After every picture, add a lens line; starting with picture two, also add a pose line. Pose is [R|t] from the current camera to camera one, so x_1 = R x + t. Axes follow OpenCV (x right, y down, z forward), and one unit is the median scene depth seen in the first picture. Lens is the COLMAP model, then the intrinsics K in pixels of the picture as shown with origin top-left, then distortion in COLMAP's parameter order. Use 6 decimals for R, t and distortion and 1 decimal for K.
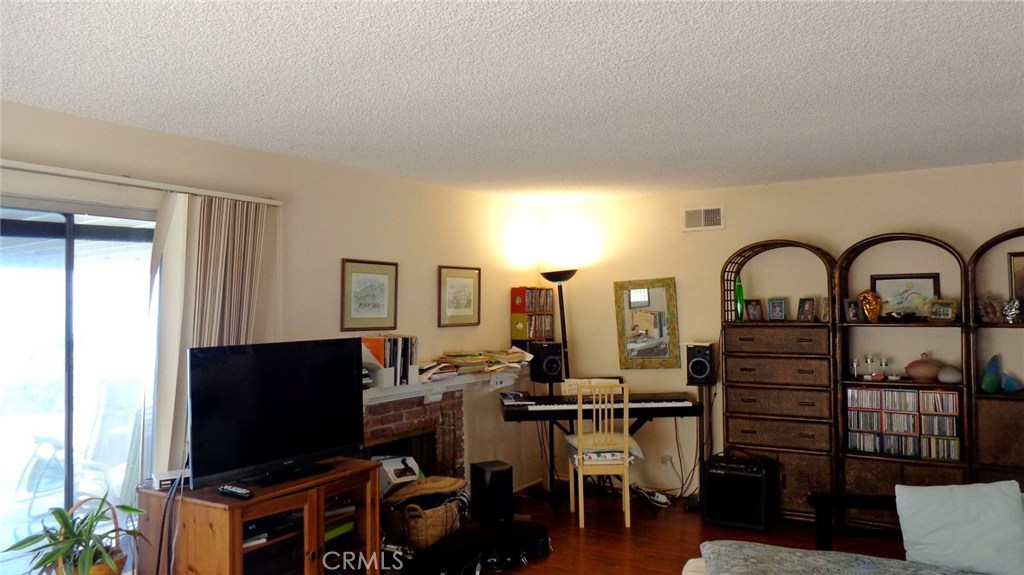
lens RADIAL K [[792.2, 0, 512.0], [0, 792.2, 287.5], [0, 0, 1]] dist [0.003279, 0.003053]
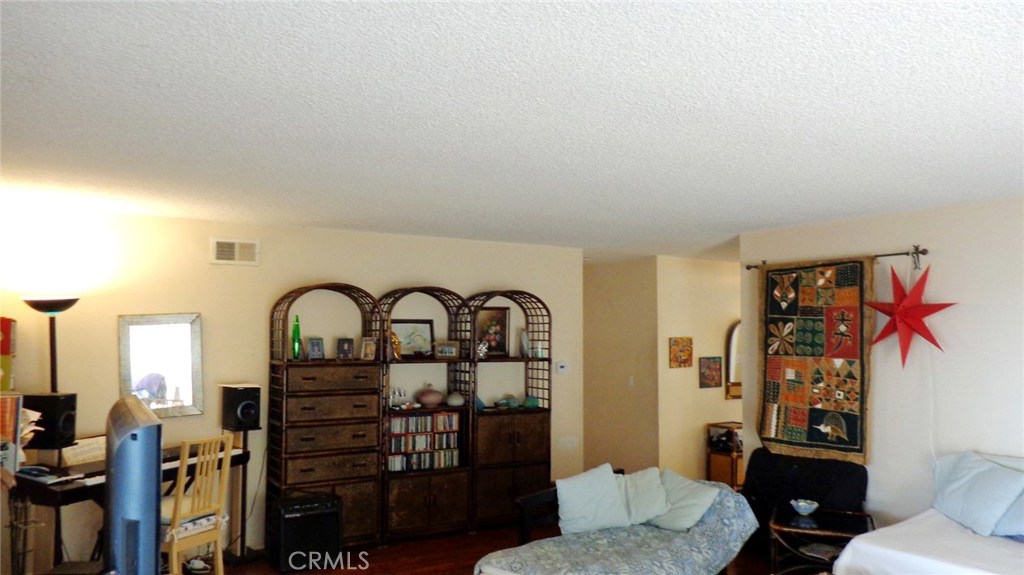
lens RADIAL K [[792.2, 0, 512.0], [0, 792.2, 287.5], [0, 0, 1]] dist [0.003279, 0.003053]
pose [[0.417014, 0.067876, 0.906362, -0.541932], [-0.024956, 0.997687, -0.063234, 0.007043], [-0.908558, 0.003750, 0.417743, 0.350671]]
